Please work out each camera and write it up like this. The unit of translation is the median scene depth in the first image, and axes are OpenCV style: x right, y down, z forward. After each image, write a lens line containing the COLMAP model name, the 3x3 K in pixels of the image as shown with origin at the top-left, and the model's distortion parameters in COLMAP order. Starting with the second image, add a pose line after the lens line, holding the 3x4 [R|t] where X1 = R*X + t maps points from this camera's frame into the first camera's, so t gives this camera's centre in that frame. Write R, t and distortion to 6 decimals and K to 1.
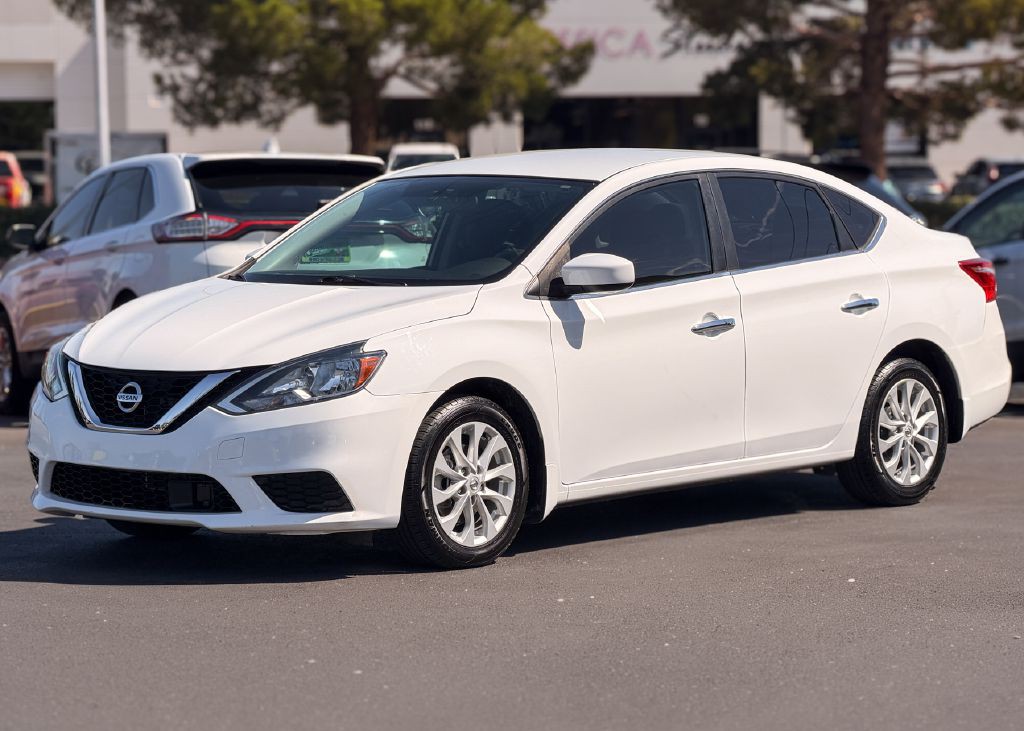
lens RADIAL K [[3308.9, 0, 512.0], [0, 3308.9, 365.5], [0, 0, 1]] dist [0.187164, 1.594765]
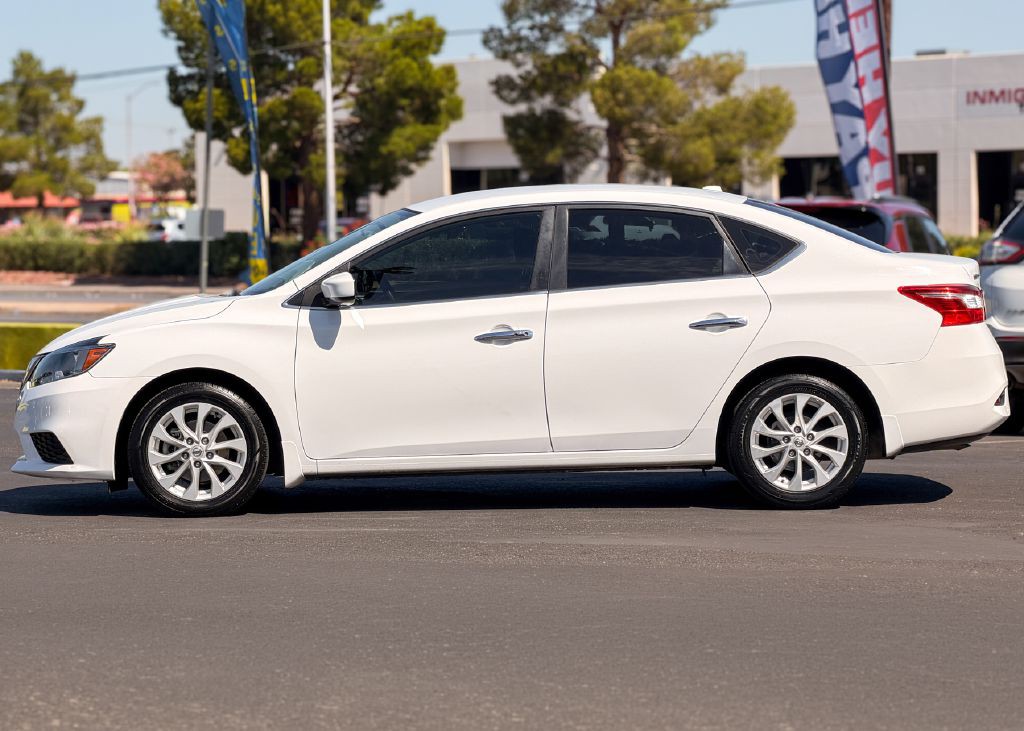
lens RADIAL K [[3308.9, 0, 512.0], [0, 3308.9, 365.5], [0, 0, 1]] dist [0.187164, 1.594765]
pose [[0.649817, 0.032078, -0.759413, 1.015775], [-0.037806, 0.999236, 0.009859, -0.014169], [0.759150, 0.022303, 0.650534, 0.258050]]
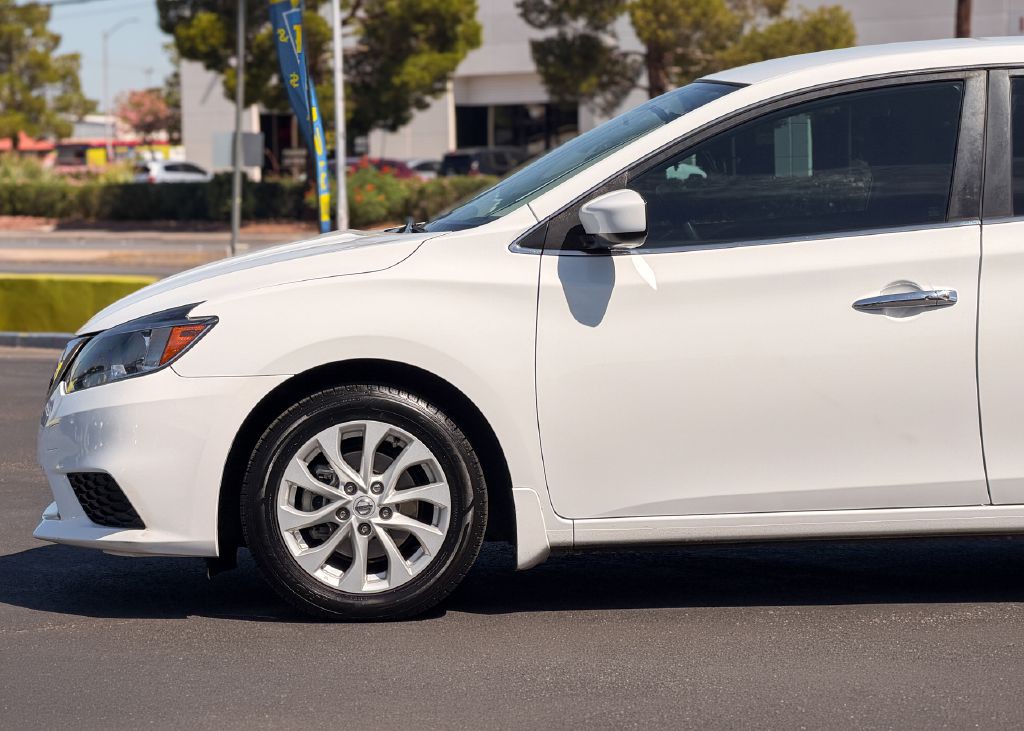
lens RADIAL K [[3308.9, 0, 512.0], [0, 3308.9, 365.5], [0, 0, 1]] dist [0.187164, 1.594765]
pose [[0.656488, 0.041468, -0.753196, 0.542758], [-0.033585, 0.999105, 0.025734, -0.014396], [0.753589, 0.008402, 0.657293, 0.540360]]
